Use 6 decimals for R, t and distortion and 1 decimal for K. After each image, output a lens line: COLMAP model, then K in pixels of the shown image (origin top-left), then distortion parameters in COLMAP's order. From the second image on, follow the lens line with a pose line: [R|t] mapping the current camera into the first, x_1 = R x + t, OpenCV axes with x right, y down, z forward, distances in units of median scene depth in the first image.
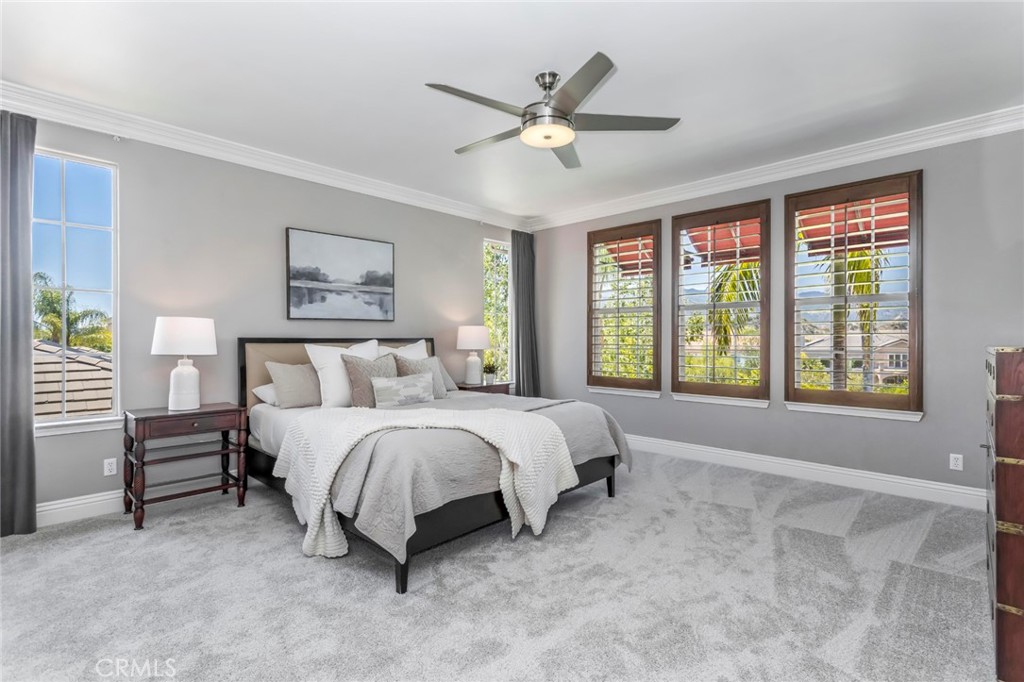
lens RADIAL K [[492.6, 0, 495.9], [0, 492.6, 343.0], [0, 0, 1]] dist [-0.000604, -0.000173]
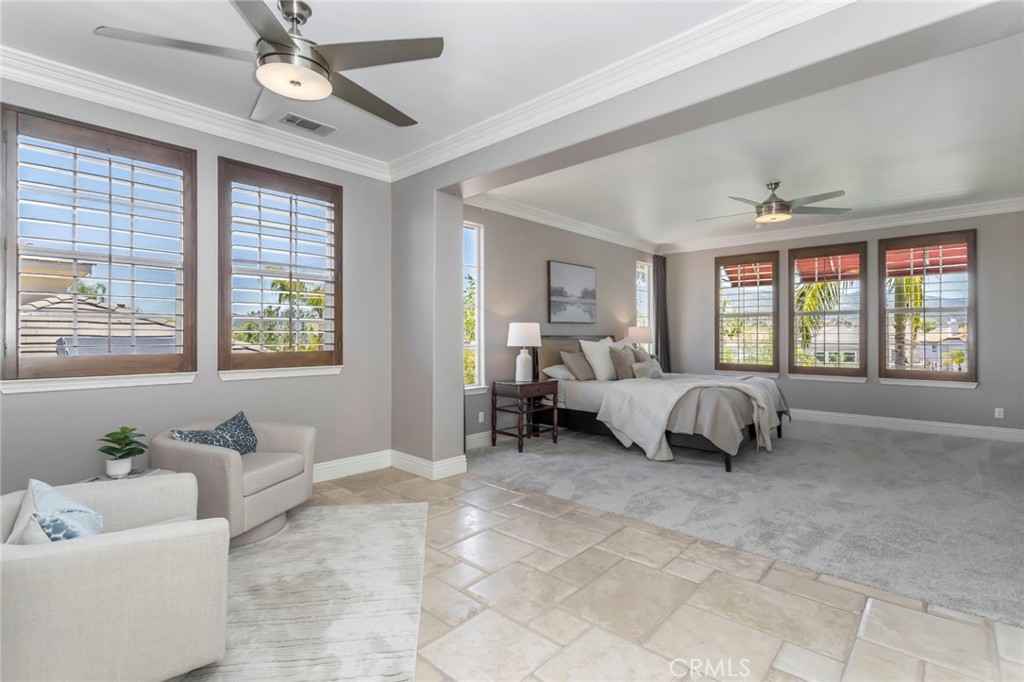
lens RADIAL K [[481.4, 0, 511.8], [0, 481.4, 336.6], [0, 0, 1]] dist [0.000900, 0.000669]
pose [[0.999648, -0.000852, 0.026528, -0.540913], [0.001028, 0.999977, -0.006633, 0.002199], [-0.026521, 0.006658, 0.999626, -0.410470]]
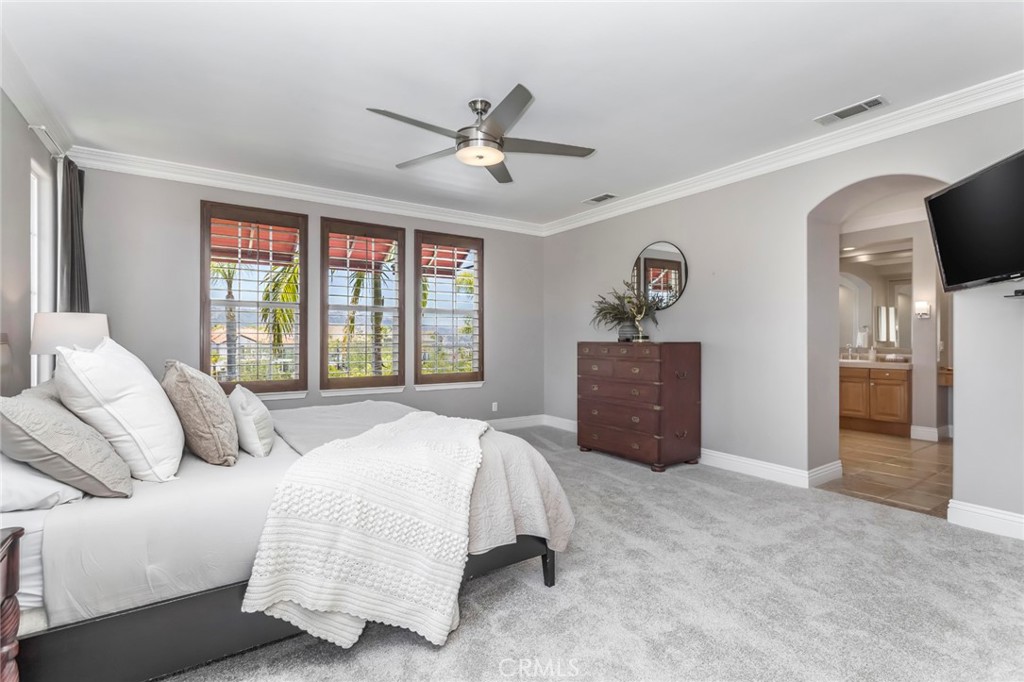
lens RADIAL K [[481.4, 0, 511.8], [0, 481.4, 336.6], [0, 0, 1]] dist [0.000900, 0.000669]
pose [[0.203832, 0.006300, 0.978986, -0.604479], [0.007875, 0.999936, -0.008074, 0.001585], [-0.978974, 0.009355, 0.203769, 0.444715]]
